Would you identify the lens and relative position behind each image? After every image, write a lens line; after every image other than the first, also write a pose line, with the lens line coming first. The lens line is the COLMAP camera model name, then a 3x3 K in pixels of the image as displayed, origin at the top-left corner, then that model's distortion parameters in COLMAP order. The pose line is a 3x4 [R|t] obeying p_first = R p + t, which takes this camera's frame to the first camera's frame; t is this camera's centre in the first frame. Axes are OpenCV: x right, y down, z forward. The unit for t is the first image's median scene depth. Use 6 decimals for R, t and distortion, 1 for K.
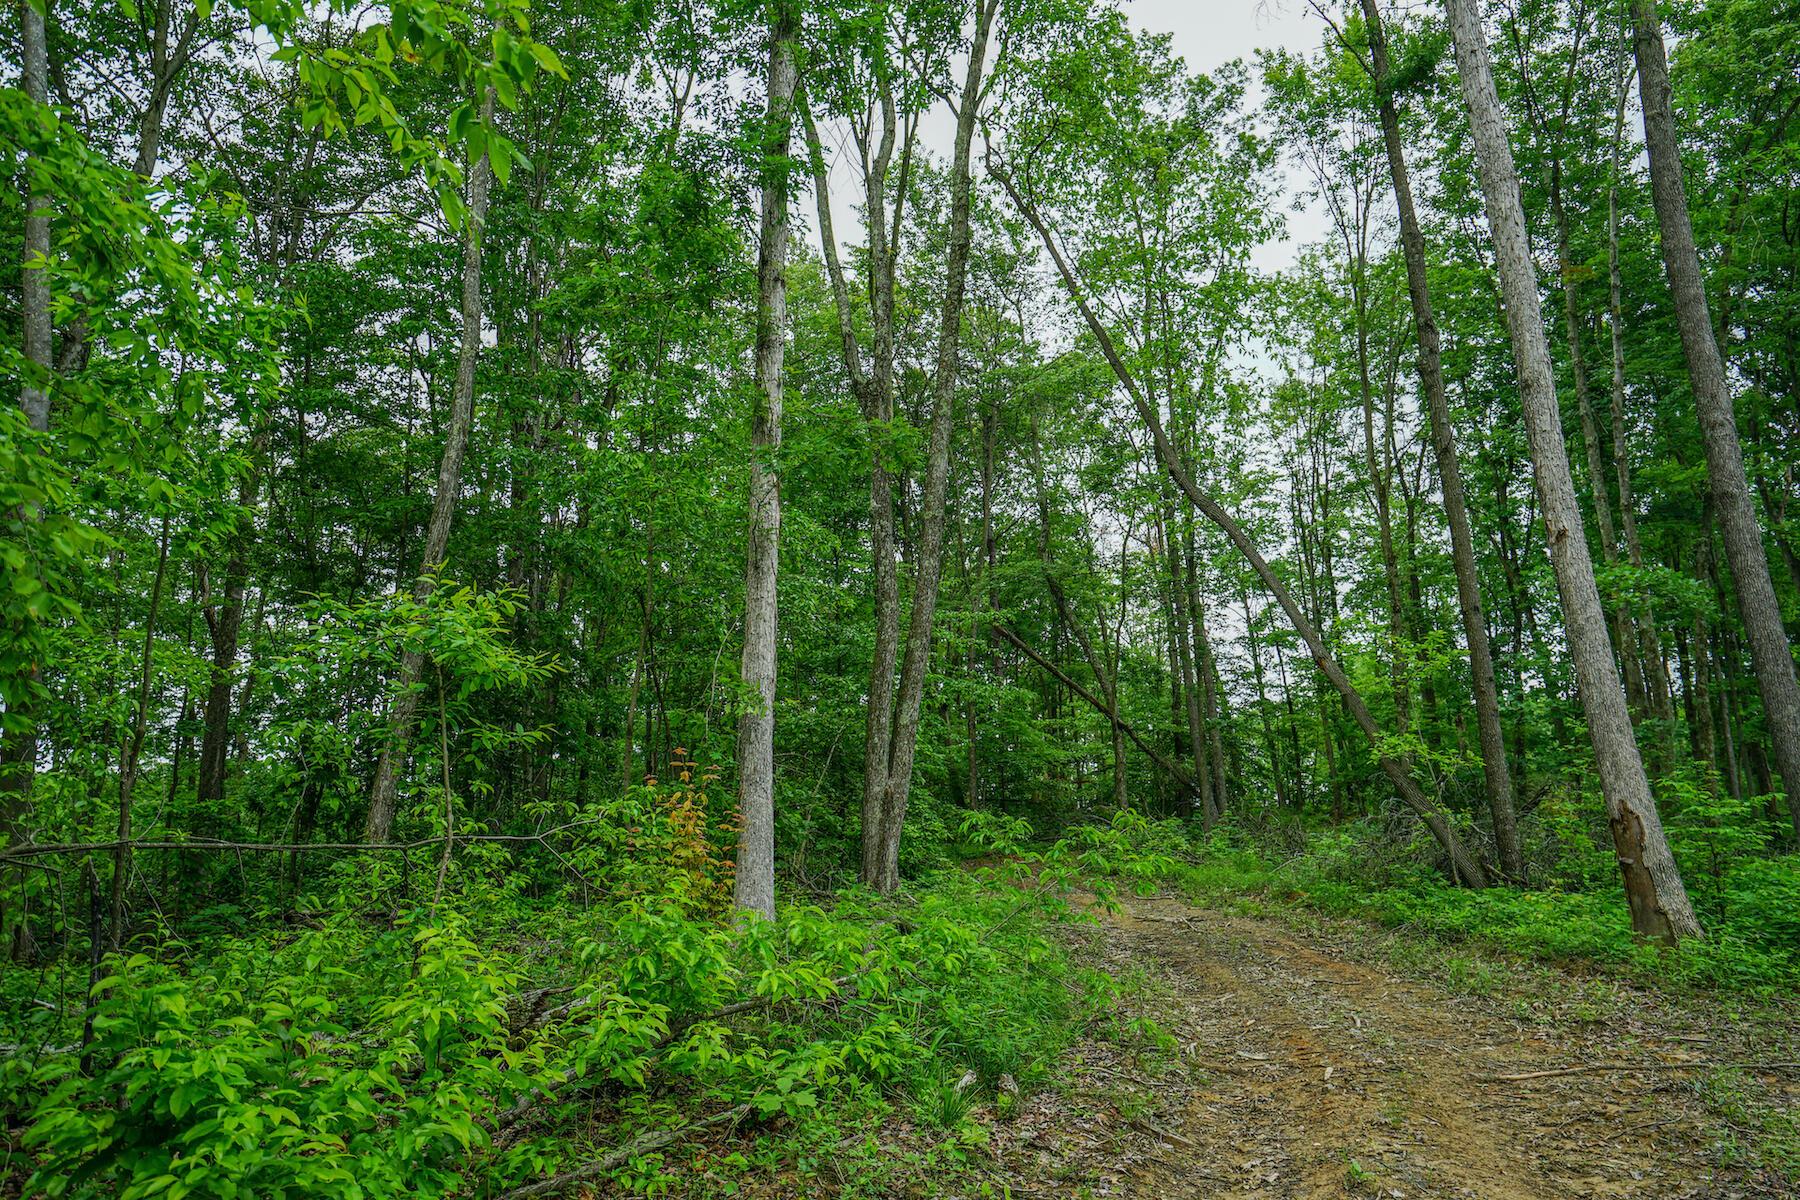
lens RADIAL K [[1336.5, 0, 898.6], [0, 1336.5, 599.4], [0, 0, 1]] dist [0.003866, 0.000104]
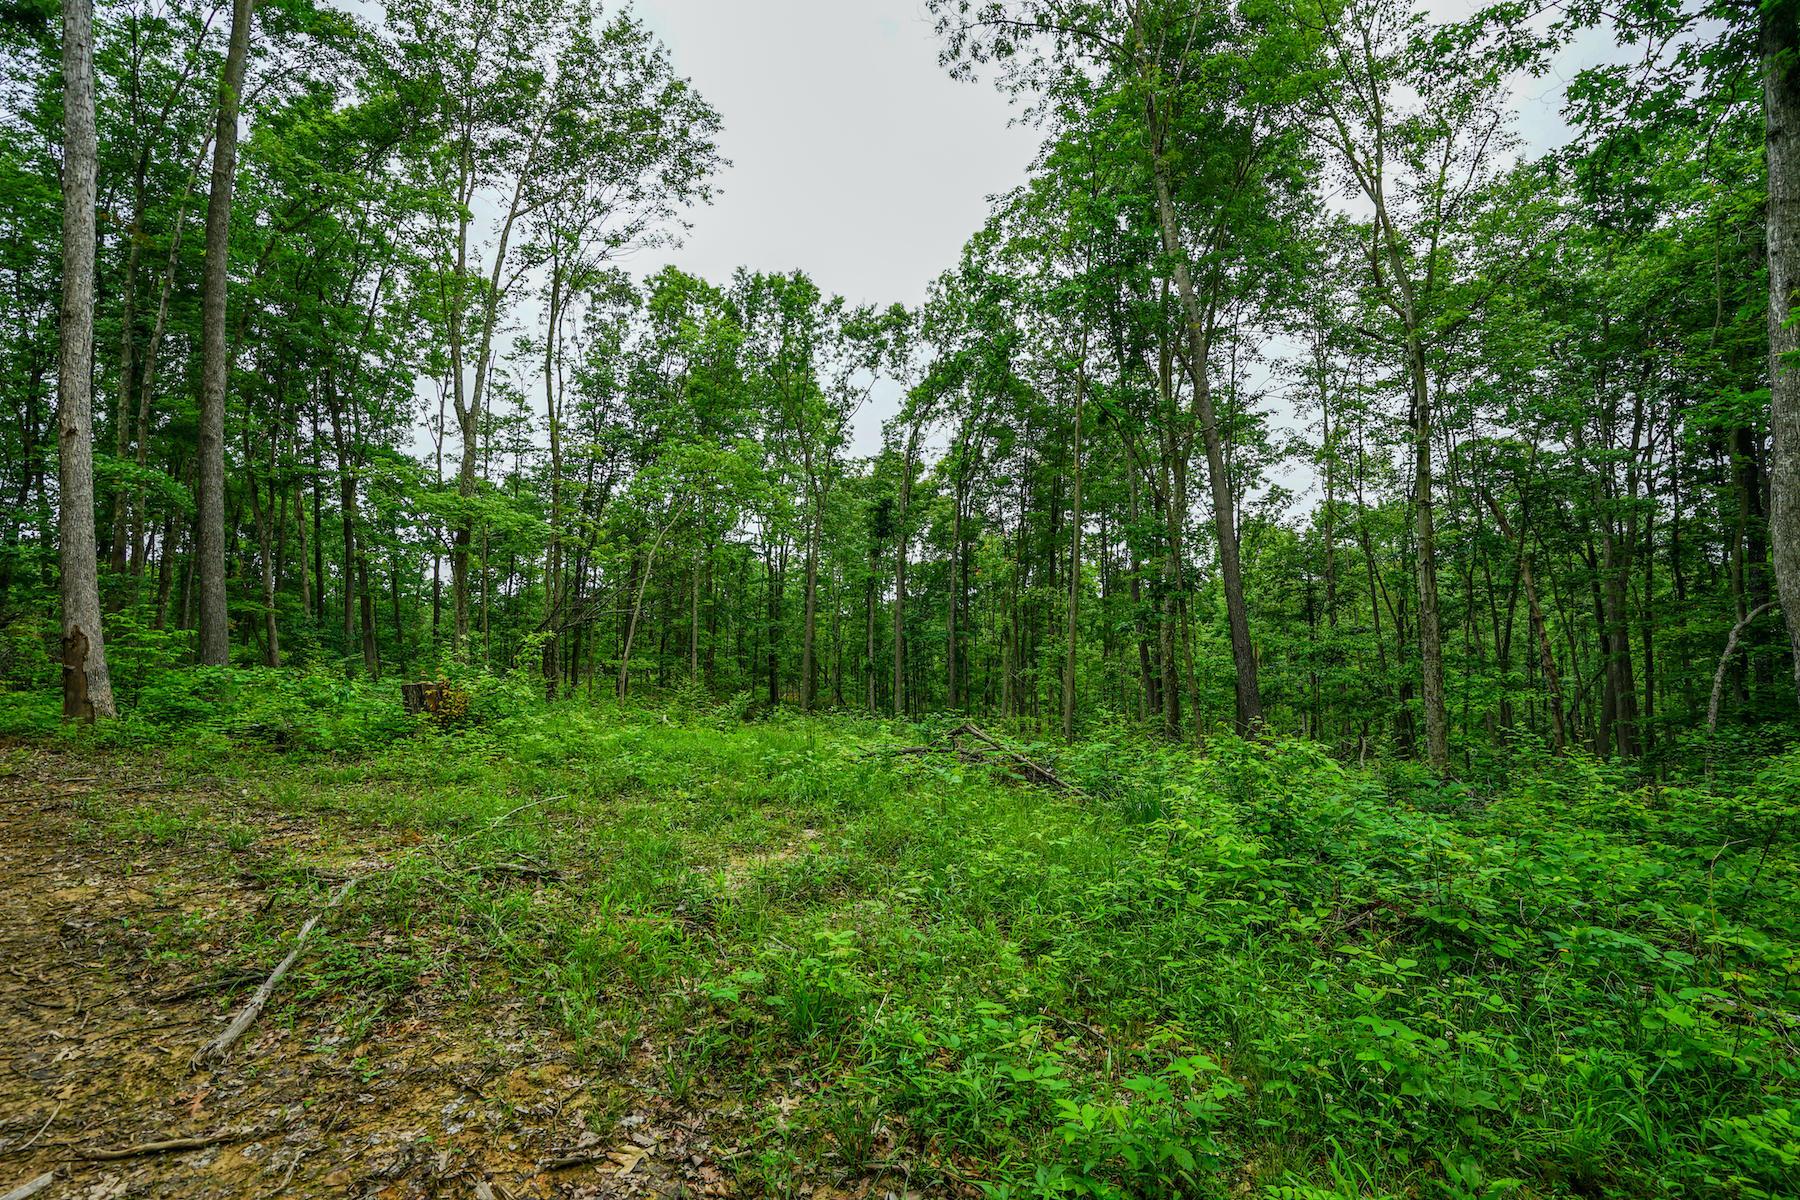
lens RADIAL K [[870.0, 0, 897.8], [0, 870.0, 596.4], [0, 0, 1]] dist [-0.003026, -0.000494]
pose [[0.327741, 0.109932, 0.938350, -0.041849], [-0.199224, 0.978916, -0.045101, -0.013038], [-0.923523, -0.172160, 0.342732, -0.115570]]
